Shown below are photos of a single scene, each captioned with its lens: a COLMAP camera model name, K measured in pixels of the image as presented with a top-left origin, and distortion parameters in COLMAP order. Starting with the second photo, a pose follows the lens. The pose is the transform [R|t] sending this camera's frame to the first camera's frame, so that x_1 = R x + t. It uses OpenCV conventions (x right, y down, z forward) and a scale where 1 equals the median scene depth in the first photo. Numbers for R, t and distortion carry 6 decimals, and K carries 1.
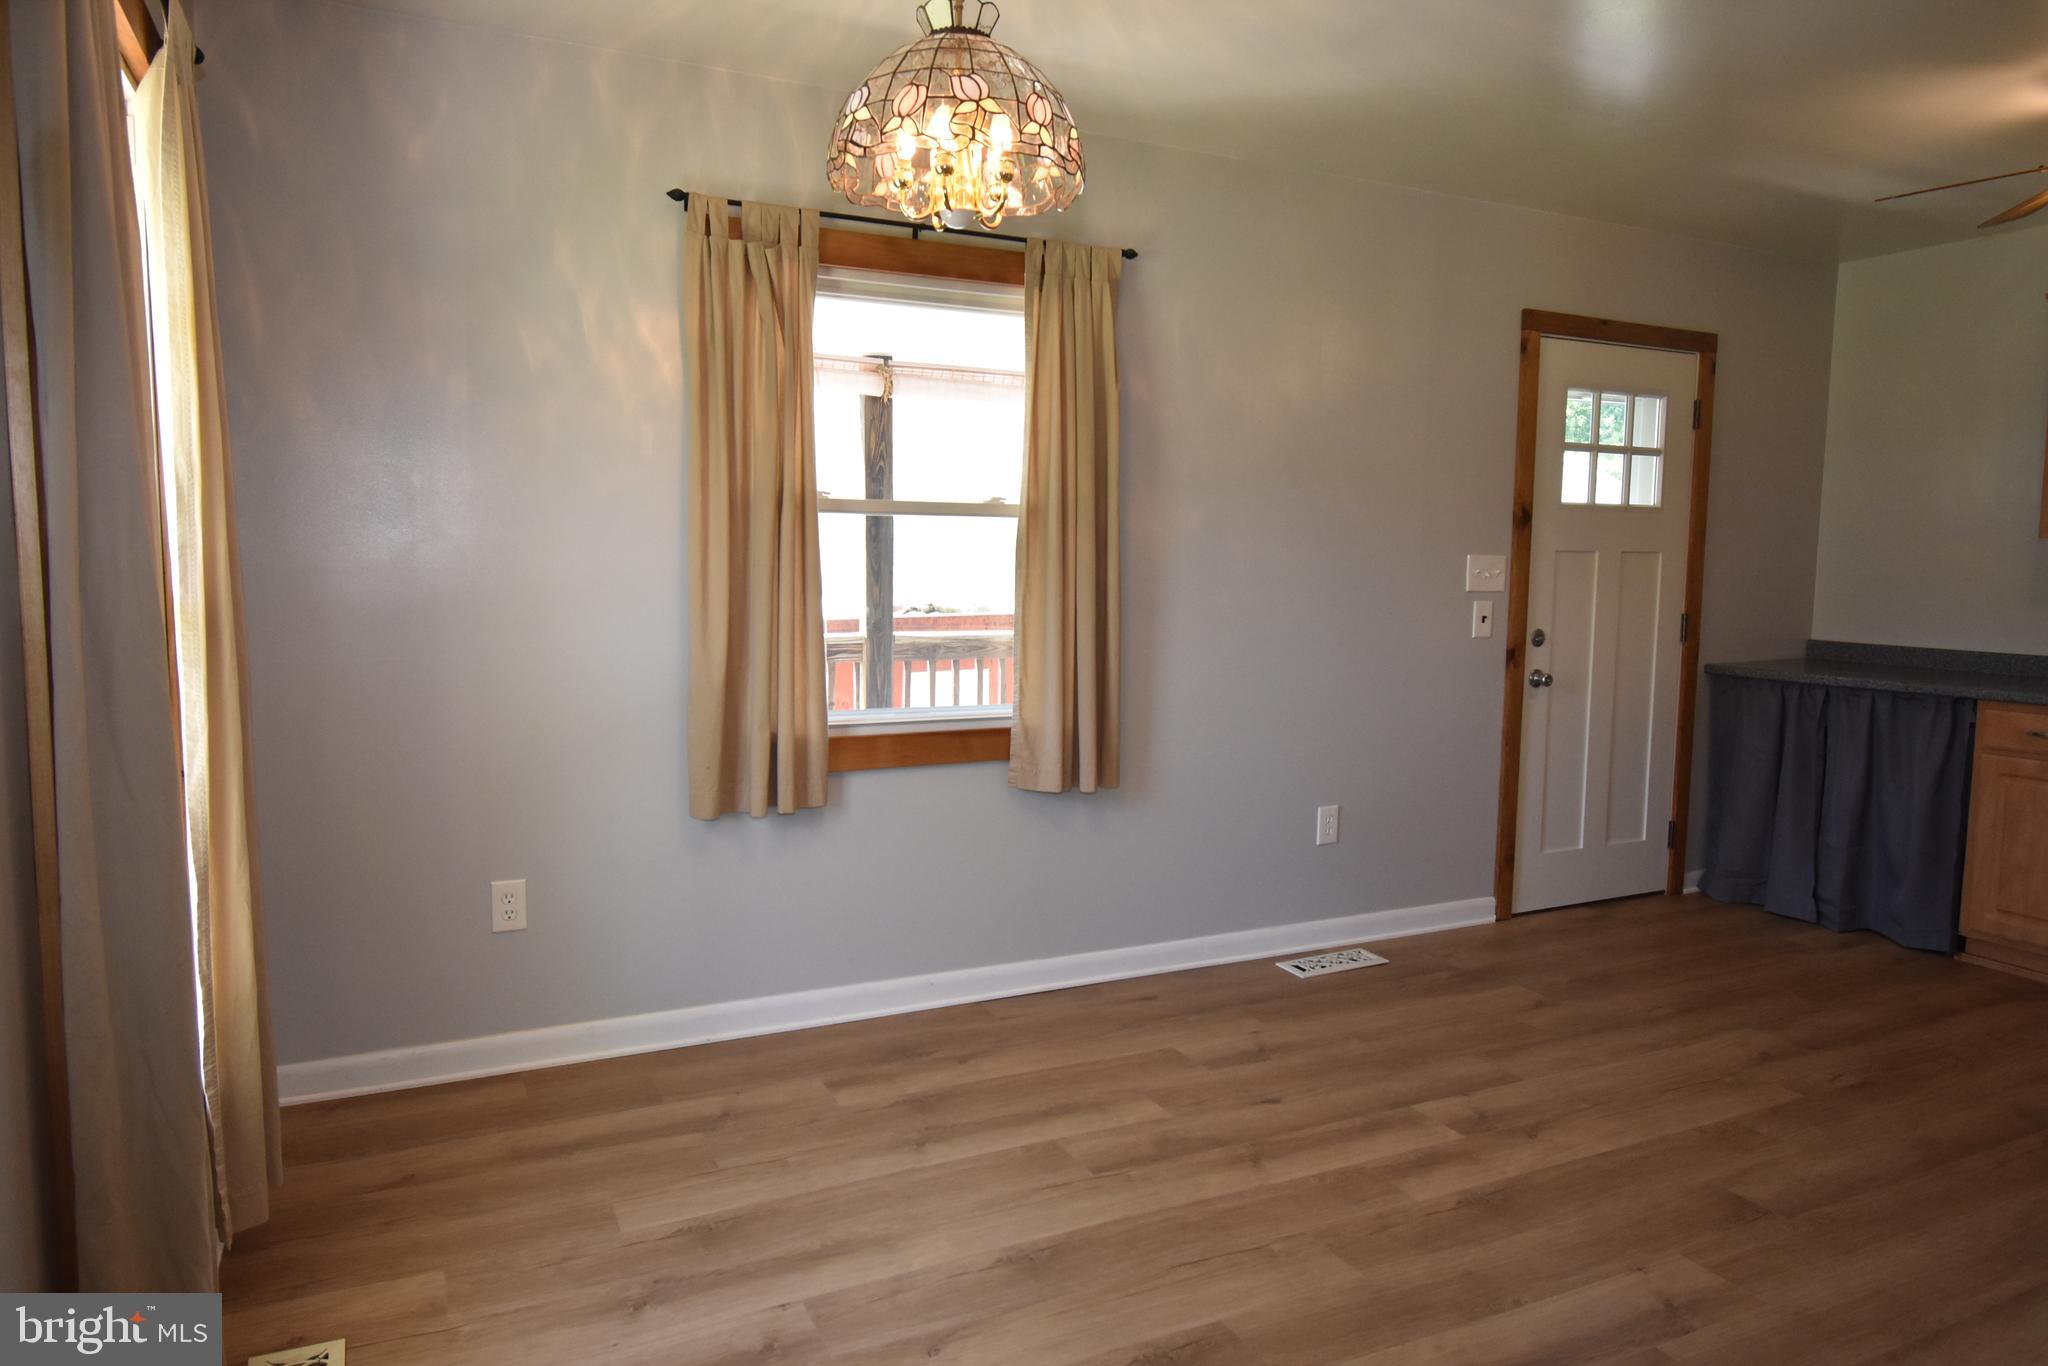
lens RADIAL K [[1313.5, 0, 1016.0], [0, 1313.5, 692.7], [0, 0, 1]] dist [0.014366, -0.023735]
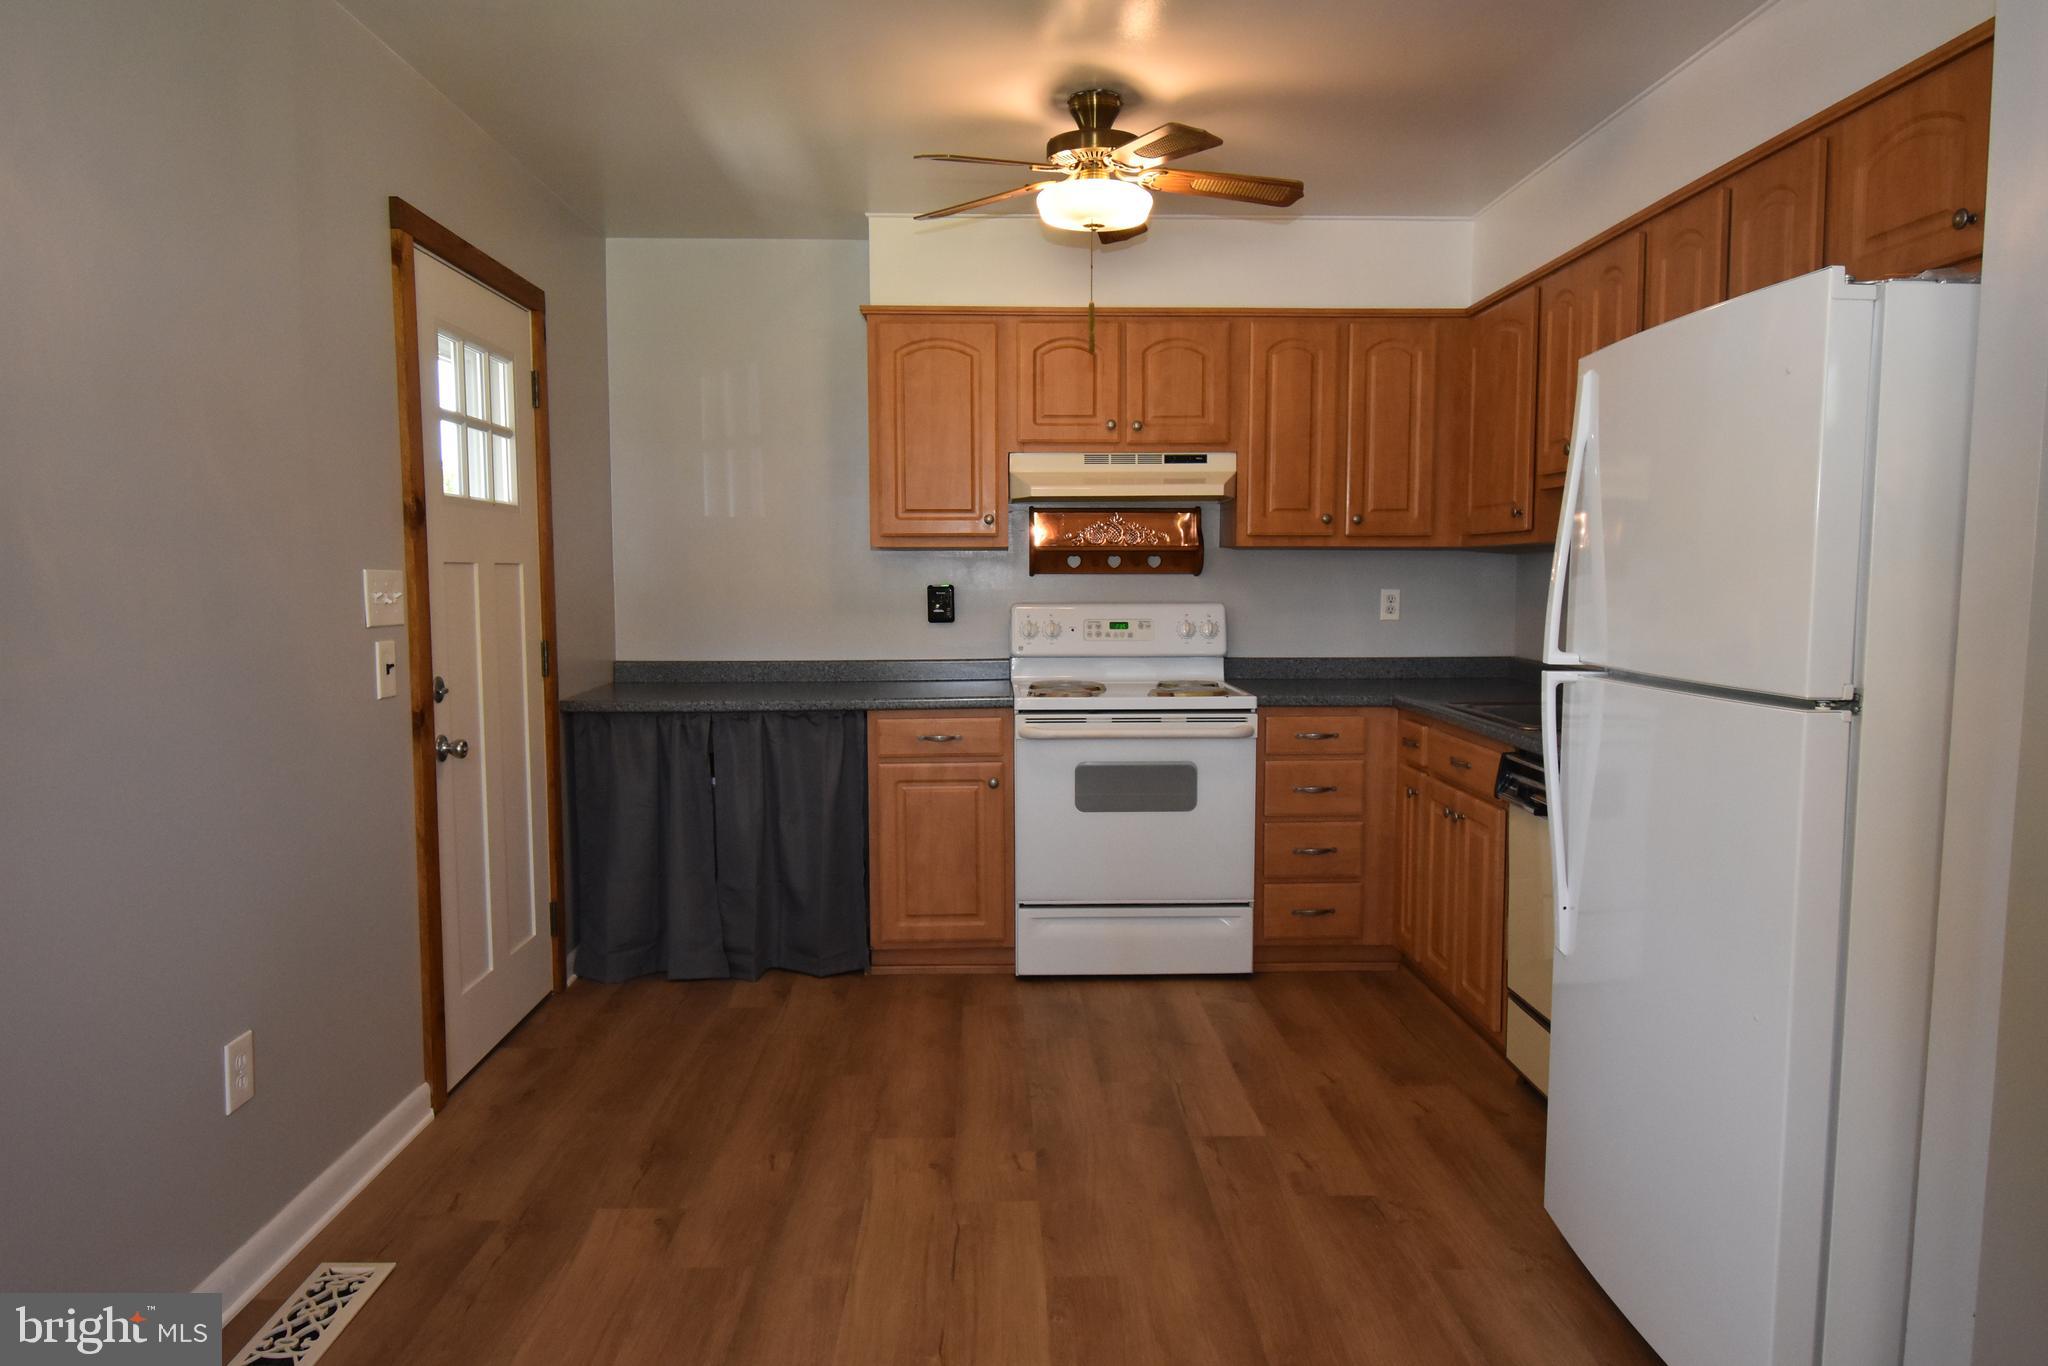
lens RADIAL K [[1313.5, 0, 1022.7], [0, 1313.5, 681.6], [0, 0, 1]] dist [0.014366, -0.023735]
pose [[0.411499, -0.091149, 0.906841, -0.109474], [0.106115, 0.993011, 0.051659, -0.054030], [-0.905211, 0.074972, 0.418296, 0.480937]]
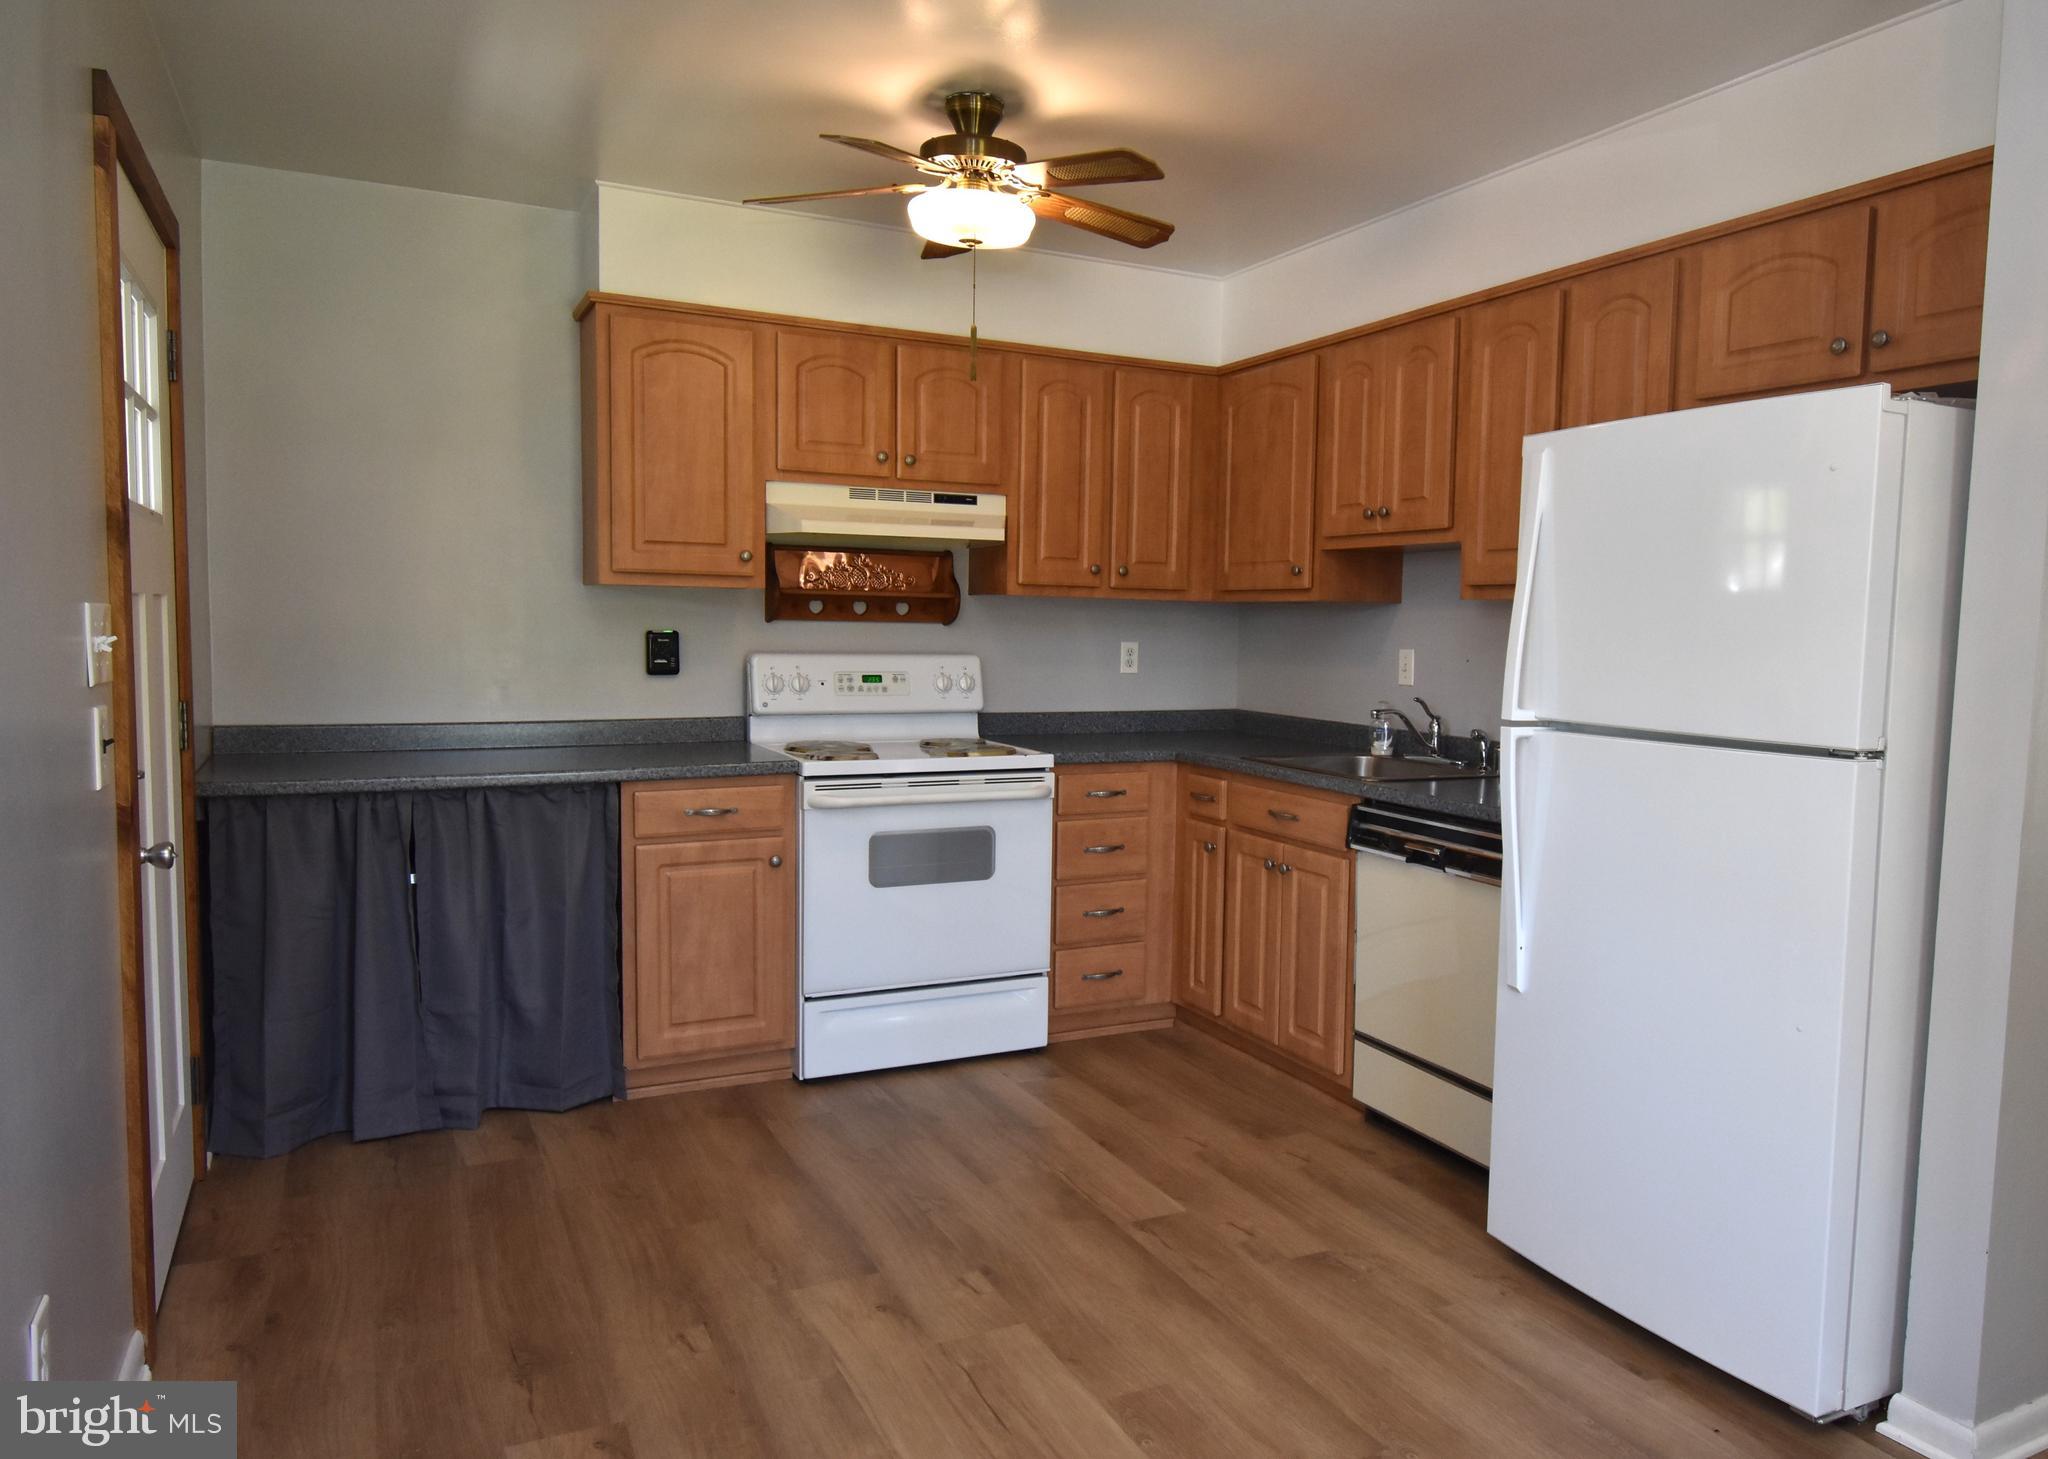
lens RADIAL K [[1404.2, 0, 1084.5], [0, 1404.2, 727.3], [0, 0, 1]] dist [0.006995, -0.011446]
pose [[-0.028791, -0.091024, 0.995432, -0.138860], [0.089131, 0.991645, 0.093255, -0.083421], [-0.995604, 0.091409, -0.020438, 0.727281]]
